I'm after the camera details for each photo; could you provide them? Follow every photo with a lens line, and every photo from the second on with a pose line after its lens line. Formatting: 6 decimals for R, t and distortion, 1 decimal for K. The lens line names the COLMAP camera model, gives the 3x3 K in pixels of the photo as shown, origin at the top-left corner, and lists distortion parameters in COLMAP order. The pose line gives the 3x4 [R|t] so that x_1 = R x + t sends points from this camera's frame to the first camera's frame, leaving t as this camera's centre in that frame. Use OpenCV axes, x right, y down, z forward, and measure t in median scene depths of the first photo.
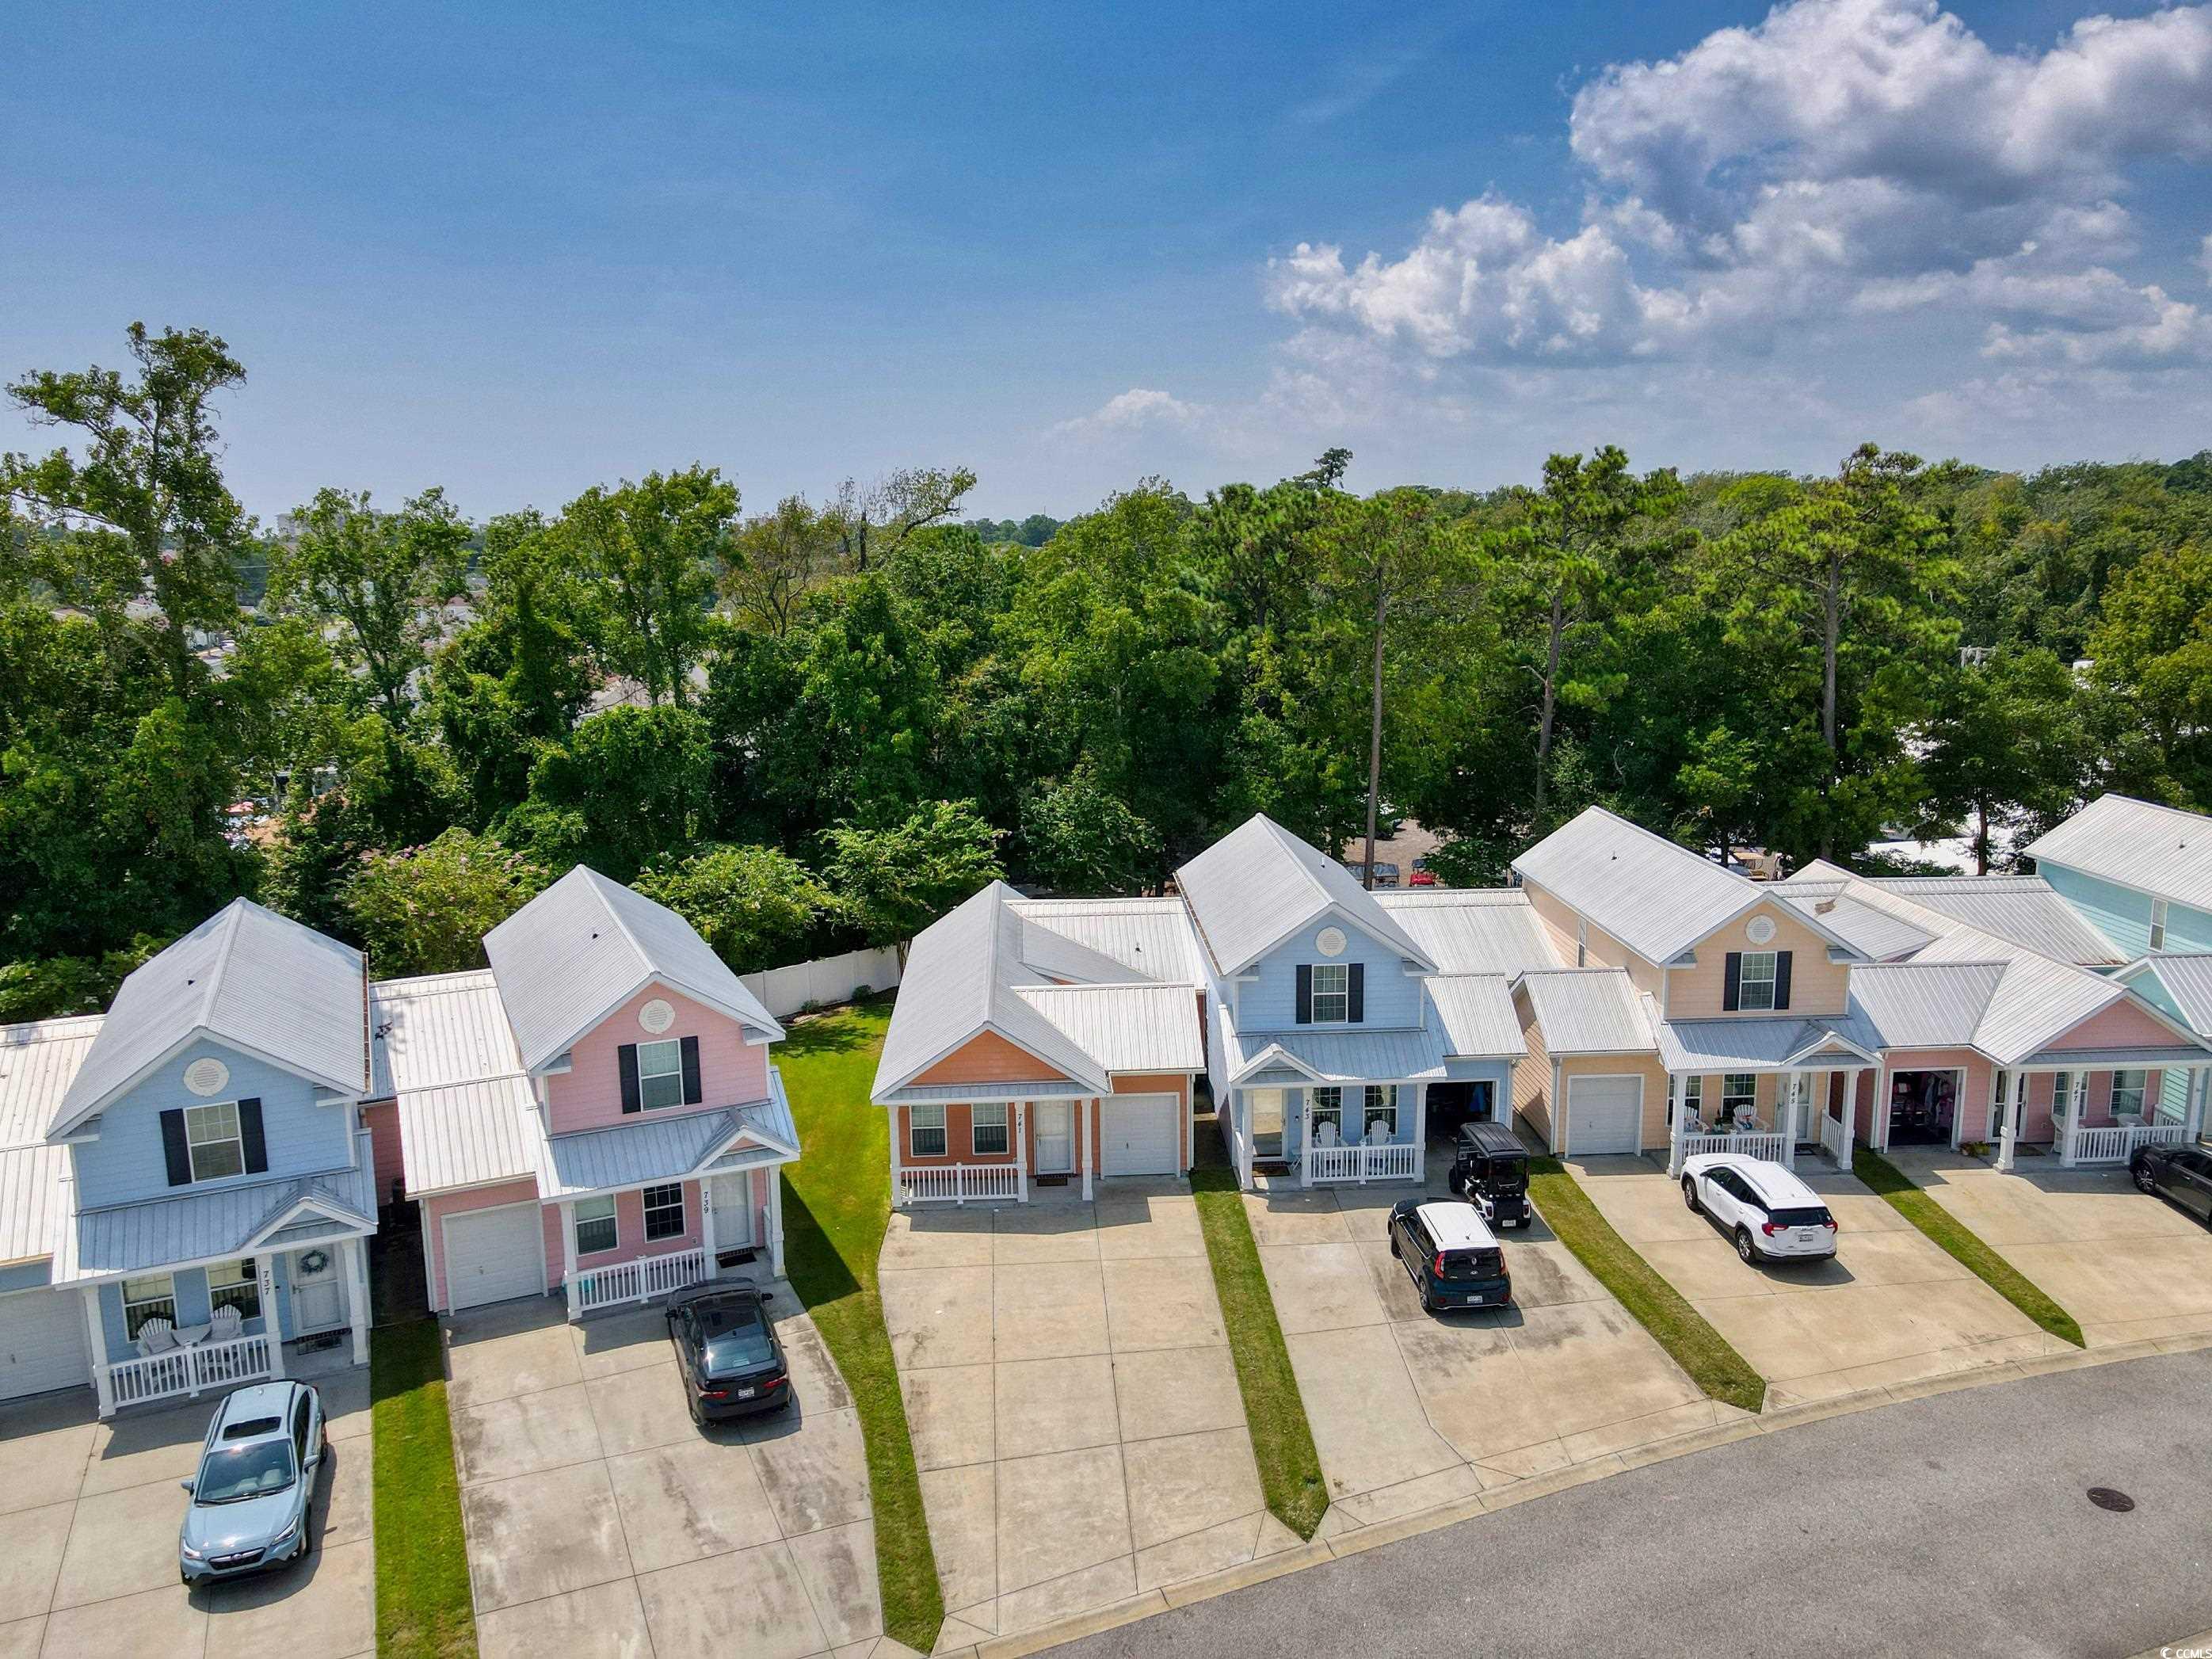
lens RADIAL K [[1592.3, 0, 1106.0], [0, 1592.3, 829.5], [0, 0, 1]] dist [0.000832, 0.029800]
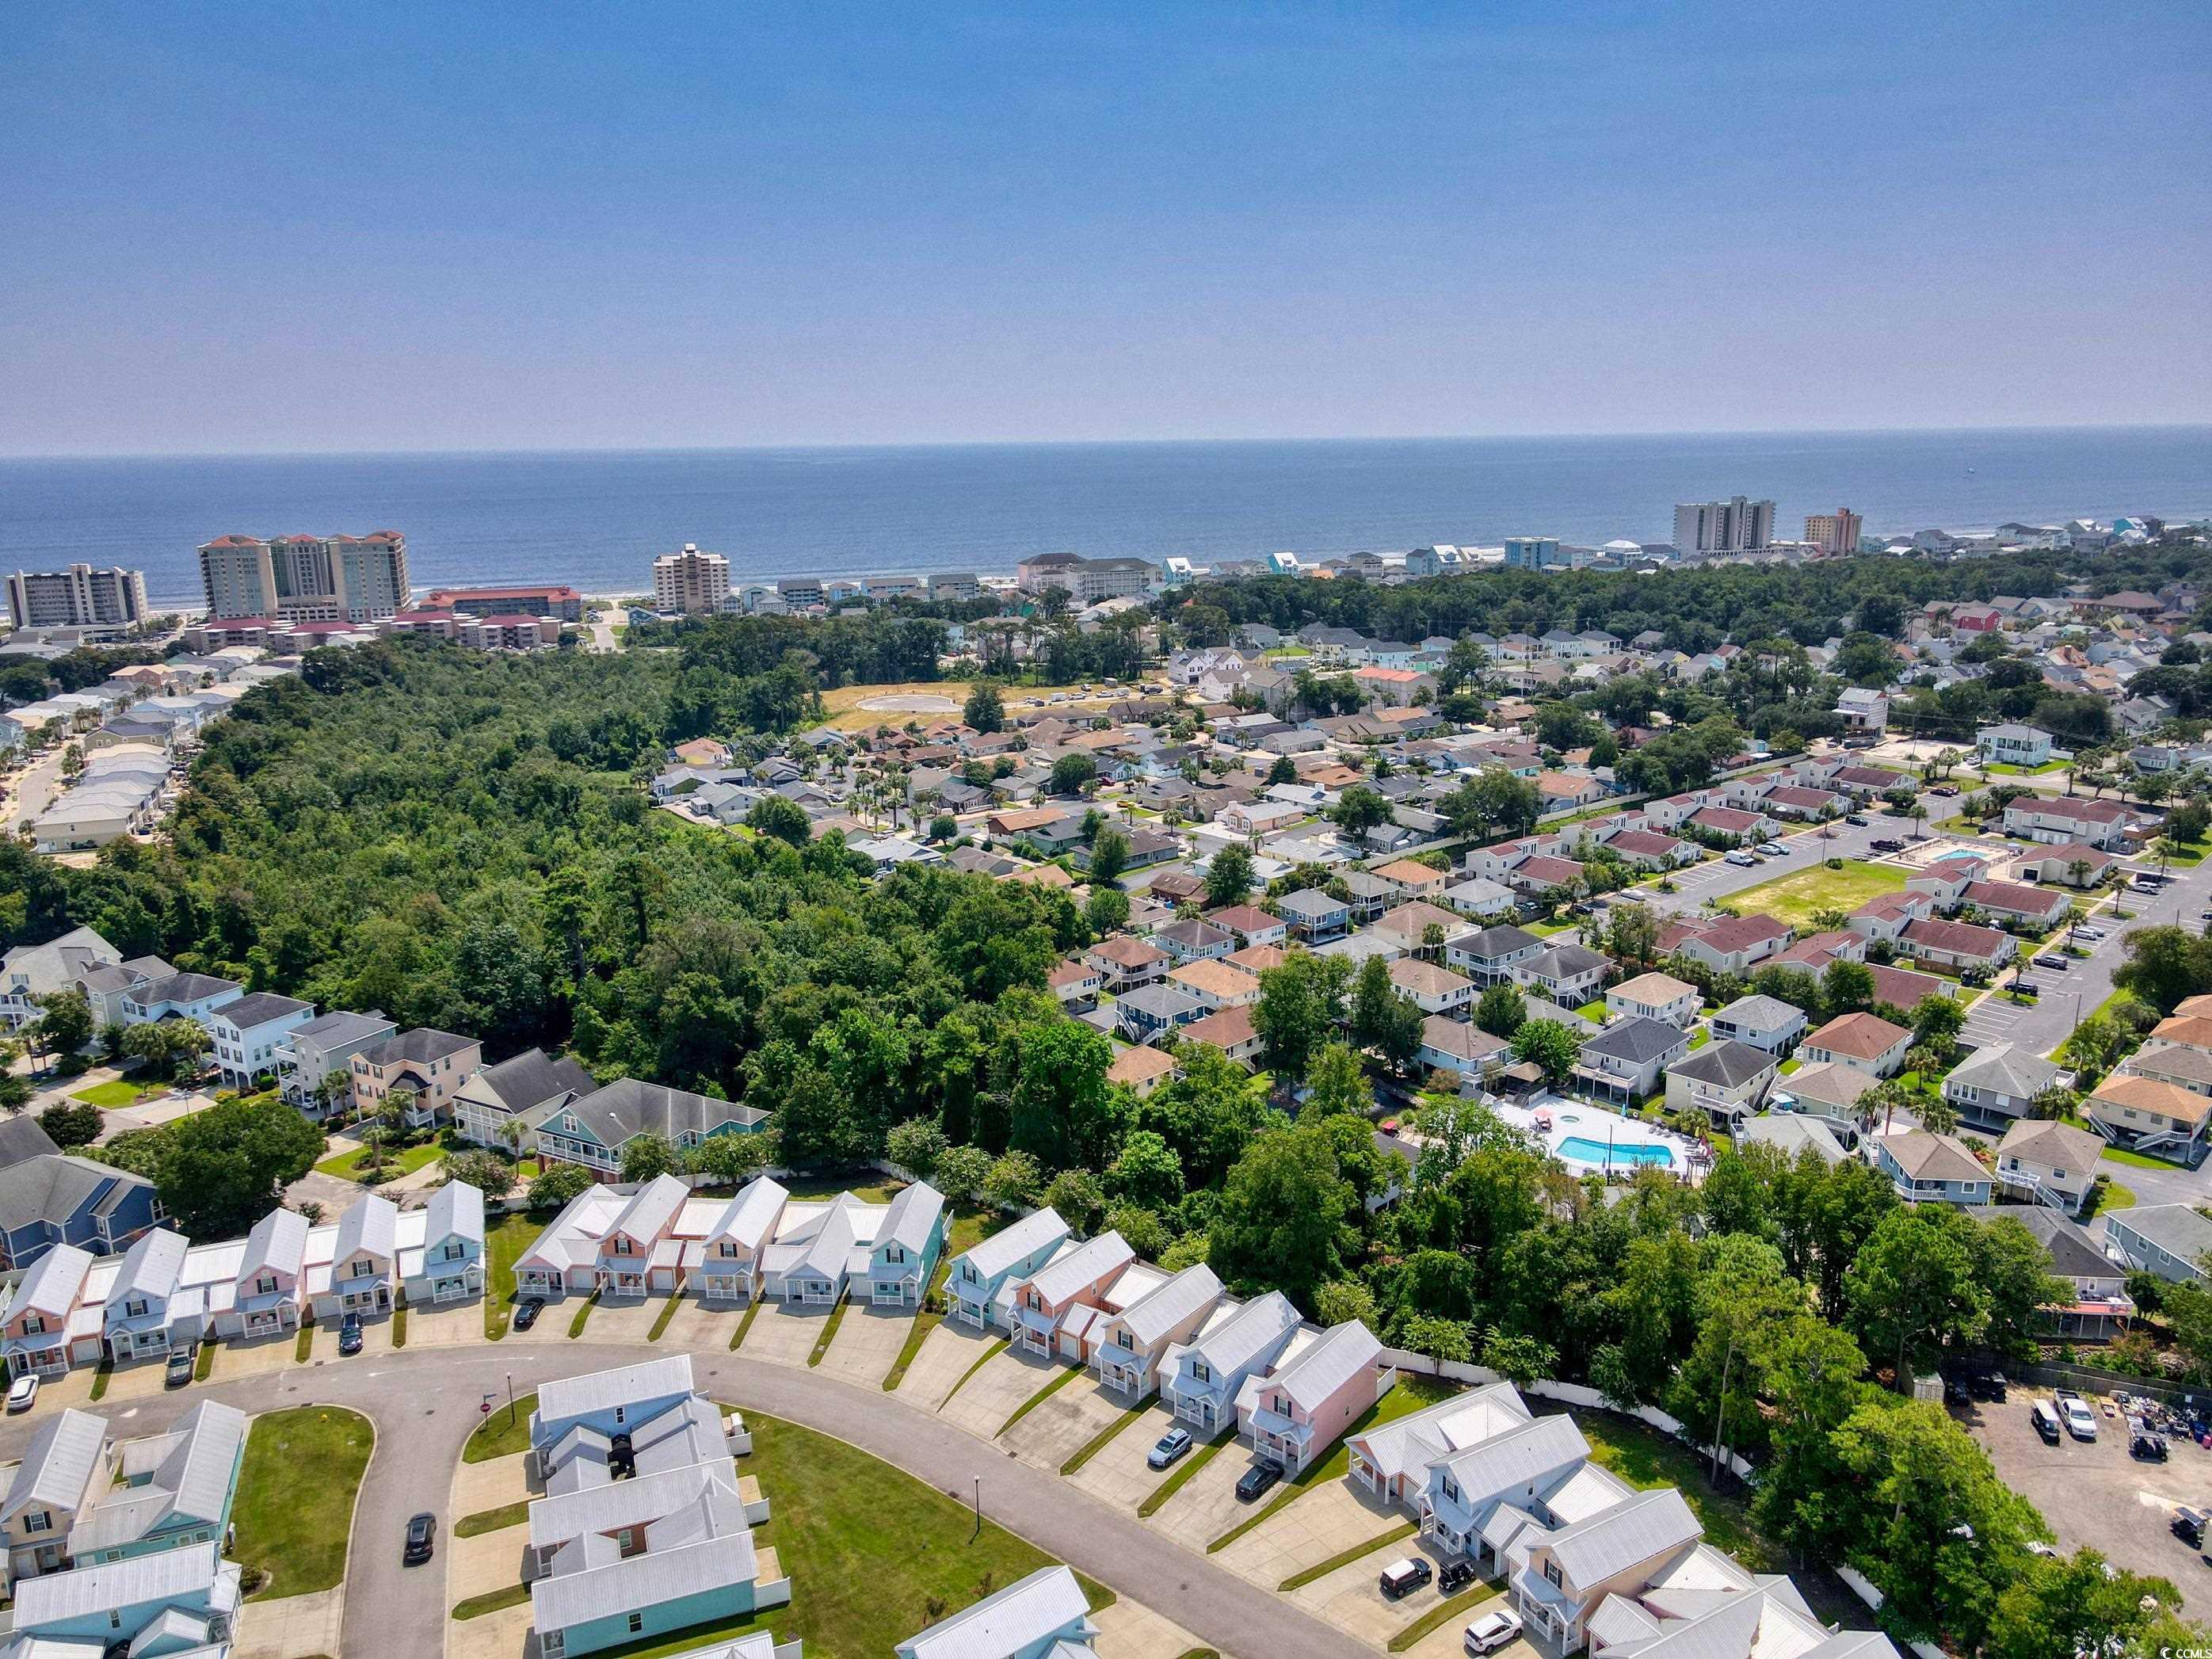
lens RADIAL K [[1592.3, 0, 1106.0], [0, 1592.3, 829.5], [0, 0, 1]] dist [0.000832, 0.029800]
pose [[0.451186, 0.217094, -0.865622, 2.605576], [-0.156542, 0.974174, 0.162724, -1.796517], [0.878593, 0.062087, 0.473518, -1.311778]]
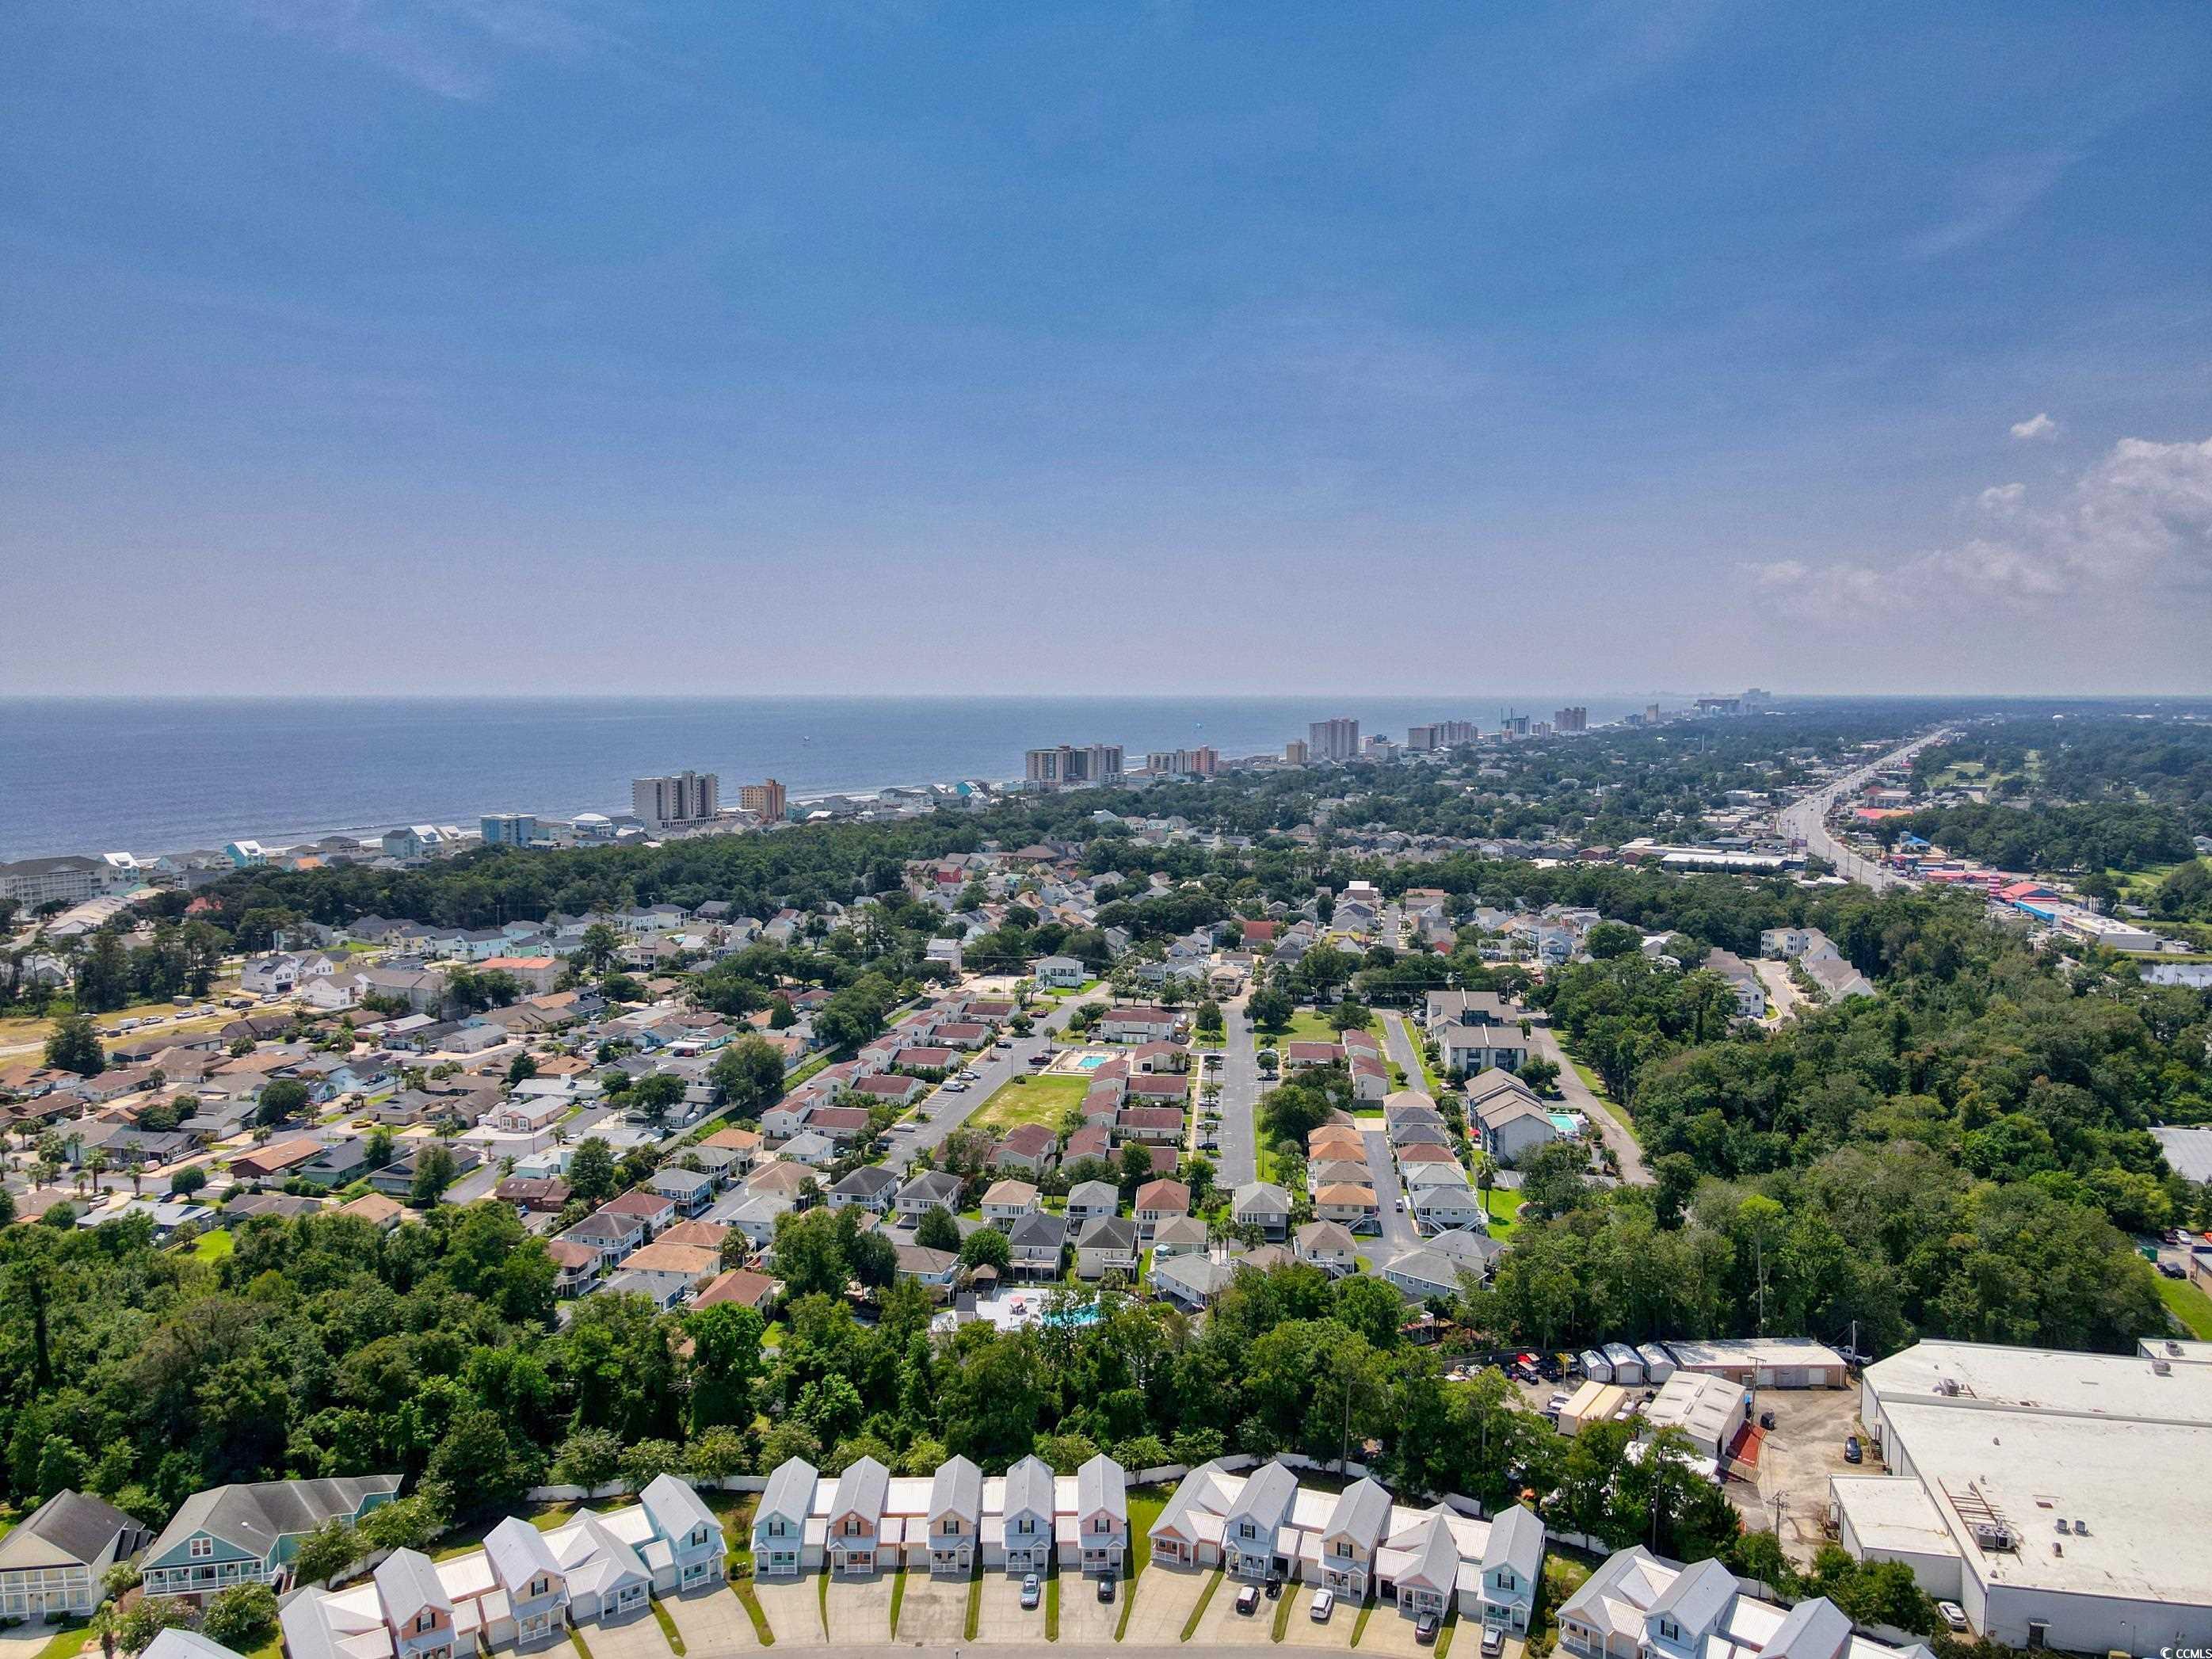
lens RADIAL K [[1592.3, 0, 1106.0], [0, 1592.3, 829.5], [0, 0, 1]] dist [0.000832, 0.029800]
pose [[0.914143, 0.043272, -0.403077, 1.721897], [-0.083295, 0.993122, -0.082289, -1.668923], [0.396744, 0.108798, 0.911459, -3.960385]]
